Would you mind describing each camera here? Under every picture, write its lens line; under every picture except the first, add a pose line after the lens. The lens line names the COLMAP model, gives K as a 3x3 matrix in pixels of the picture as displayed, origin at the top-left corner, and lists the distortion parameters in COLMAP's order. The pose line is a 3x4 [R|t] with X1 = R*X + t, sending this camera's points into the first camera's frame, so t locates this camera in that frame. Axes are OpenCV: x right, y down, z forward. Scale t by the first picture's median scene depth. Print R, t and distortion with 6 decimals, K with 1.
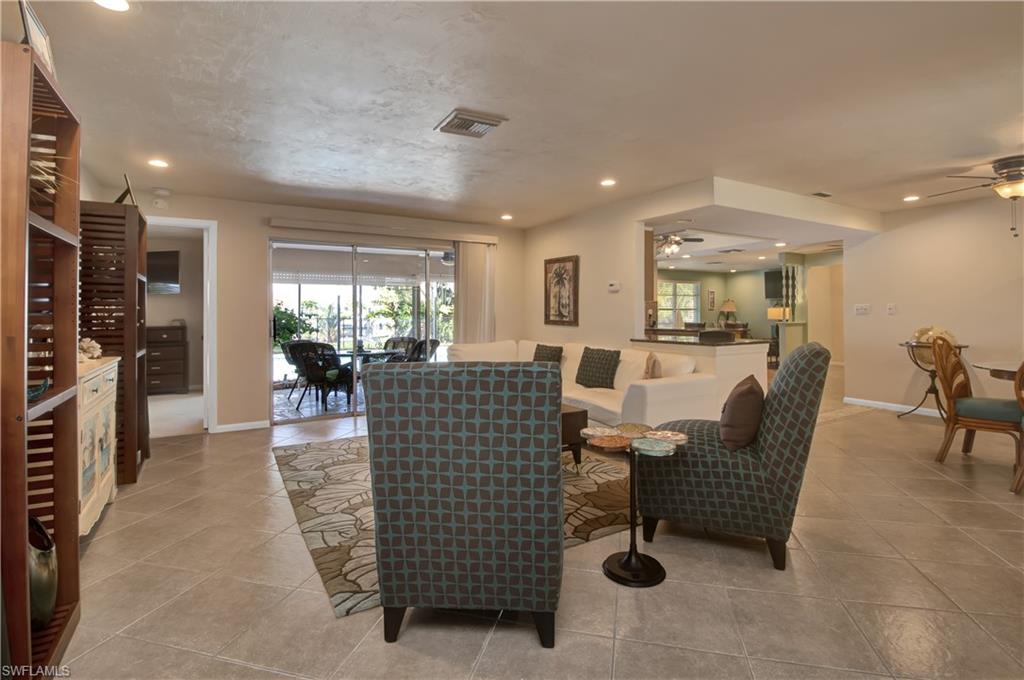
lens RADIAL K [[492.3, 0, 508.7], [0, 492.3, 310.3], [0, 0, 1]] dist [-0.001206, -0.000308]
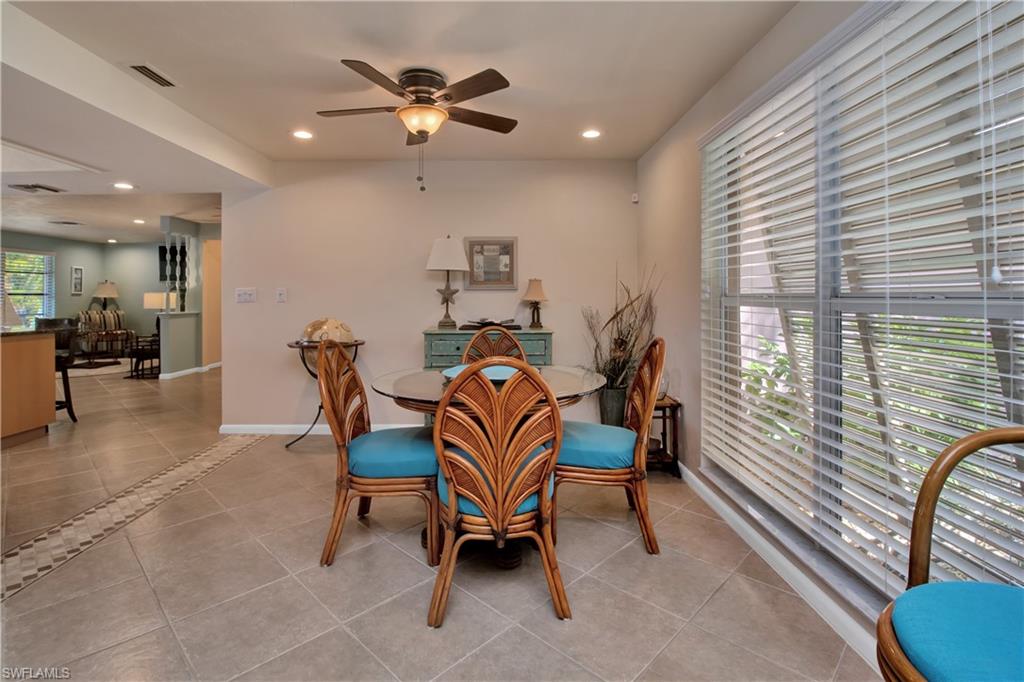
lens RADIAL K [[481.8, 0, 514.9], [0, 481.8, 302.7], [0, 0, 1]] dist [-0.001750, -0.012351]
pose [[0.487421, -0.004144, 0.873157, 0.310505], [-0.006498, 0.999944, 0.008373, 0.000604], [-0.873143, -0.009755, 0.487367, 0.337881]]
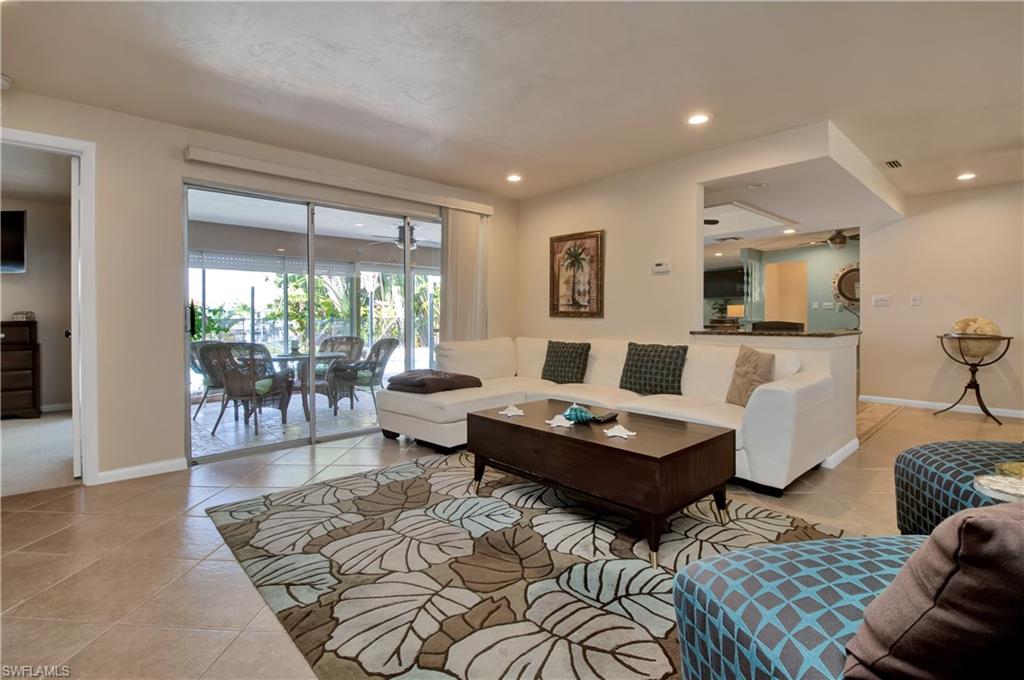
lens RADIAL K [[483.4, 0, 501.7], [0, 483.4, 320.7], [0, 0, 1]] dist [0.000274, -0.013138]
pose [[0.980583, -0.000284, 0.196103, -0.170648], [-0.001720, 0.999948, 0.010050, 0.028311], [-0.196096, -0.010192, 0.980532, 0.247762]]
